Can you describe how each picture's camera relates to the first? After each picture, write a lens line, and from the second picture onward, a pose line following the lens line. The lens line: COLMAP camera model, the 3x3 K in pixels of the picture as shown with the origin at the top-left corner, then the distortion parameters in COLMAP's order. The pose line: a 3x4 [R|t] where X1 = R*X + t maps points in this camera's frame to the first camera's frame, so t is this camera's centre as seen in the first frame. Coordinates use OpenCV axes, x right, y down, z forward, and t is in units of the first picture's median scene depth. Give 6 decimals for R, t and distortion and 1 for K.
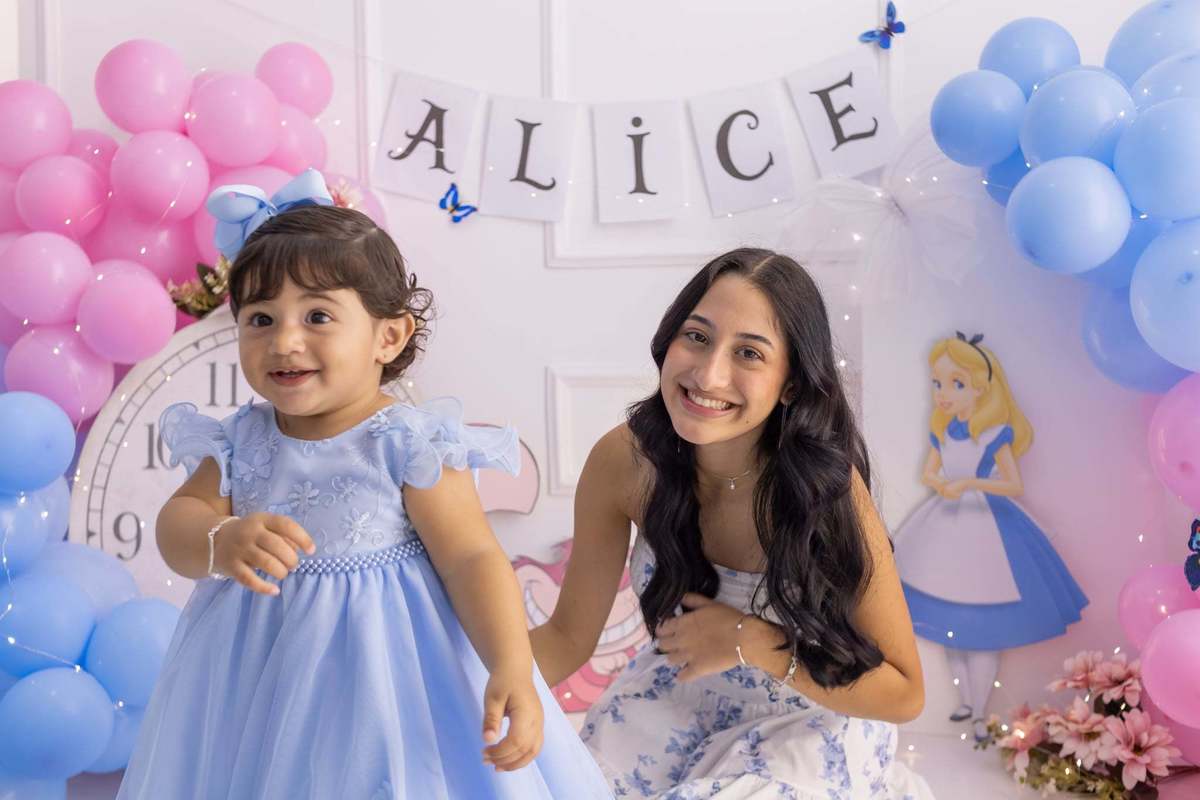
lens RADIAL K [[1165.4, 0, 606.9], [0, 1165.4, 426.9], [0, 0, 1]] dist [-0.005956, 0.000600]
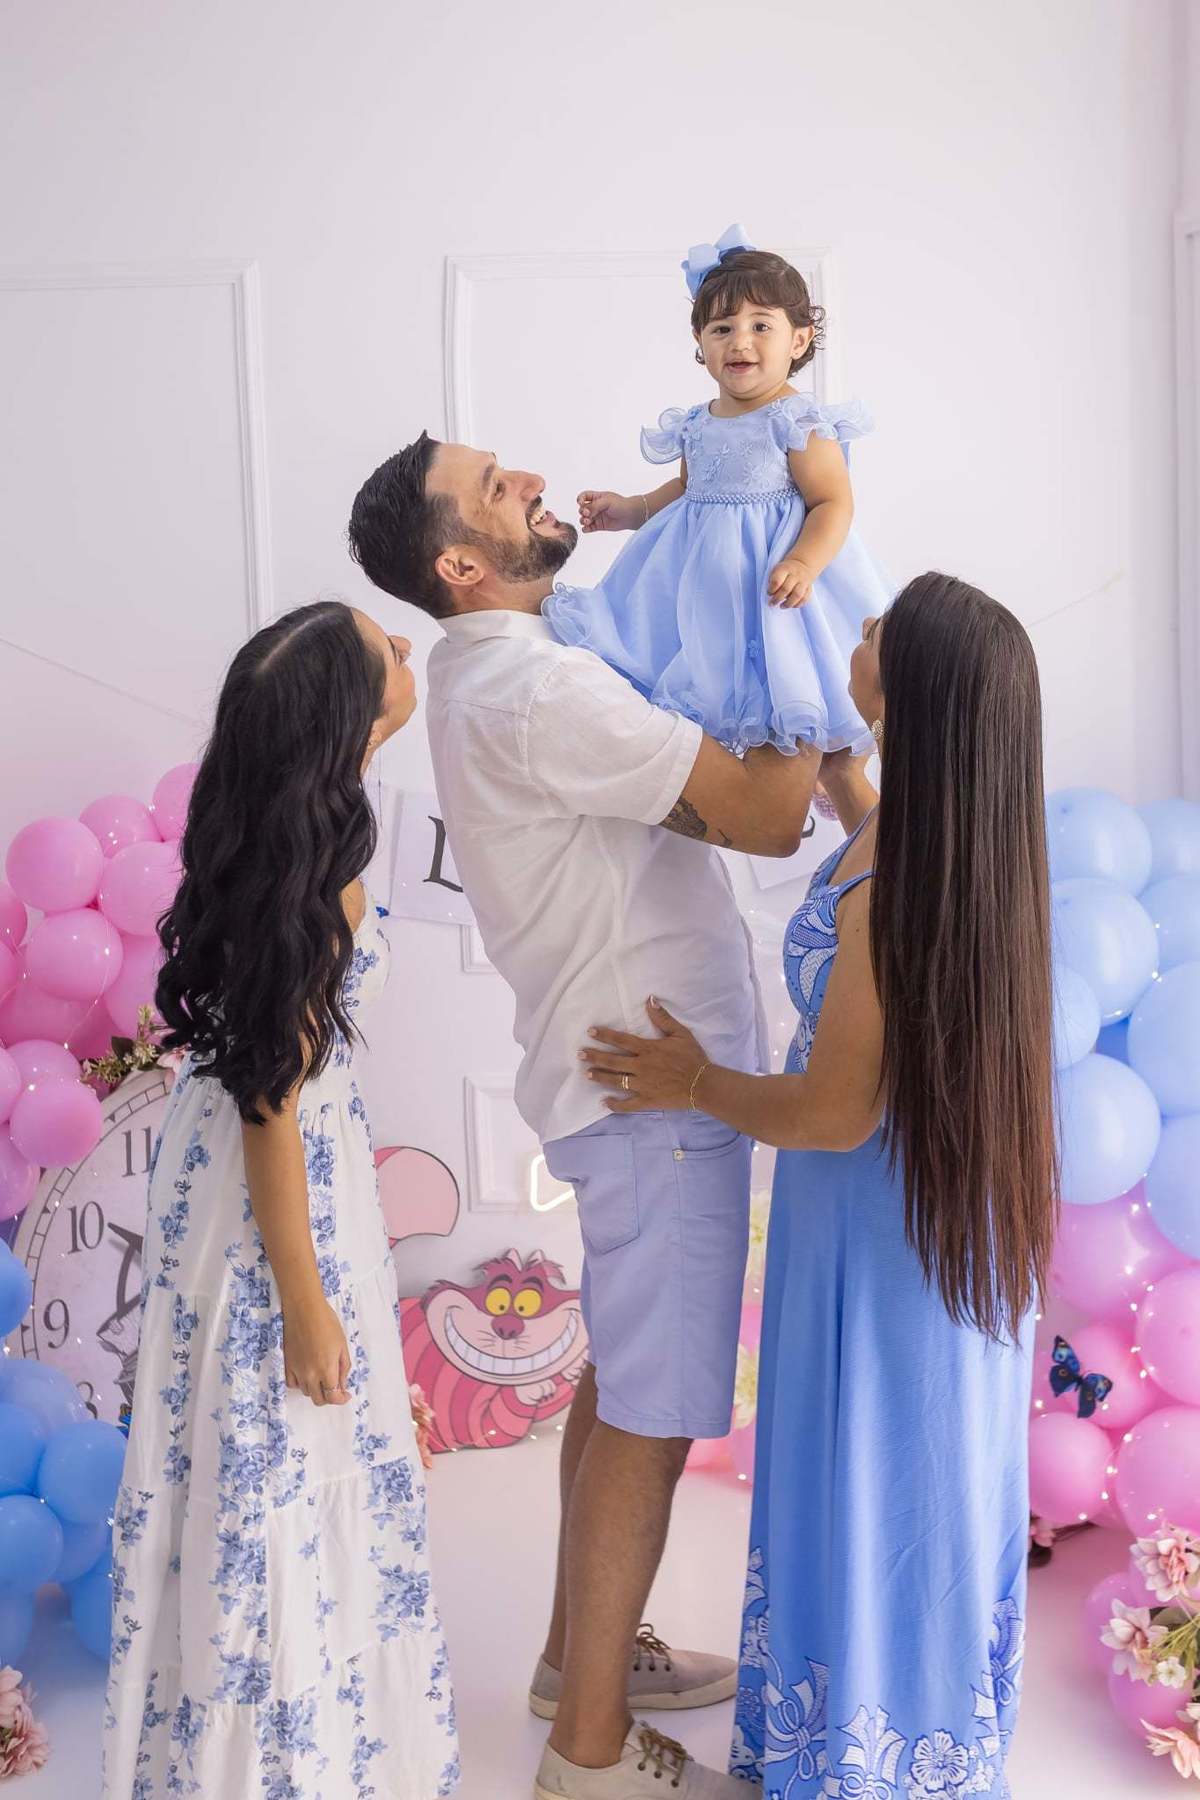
lens RADIAL K [[1785.3, 0, 595.2], [0, 1785.3, 870.8], [0, 0, 1]] dist [0.000640, 0.002570]
pose [[0.999529, -0.011783, 0.028347, 0.016473], [0.010383, 0.998744, 0.049018, -0.336750], [-0.028889, -0.048700, 0.998396, -0.496785]]
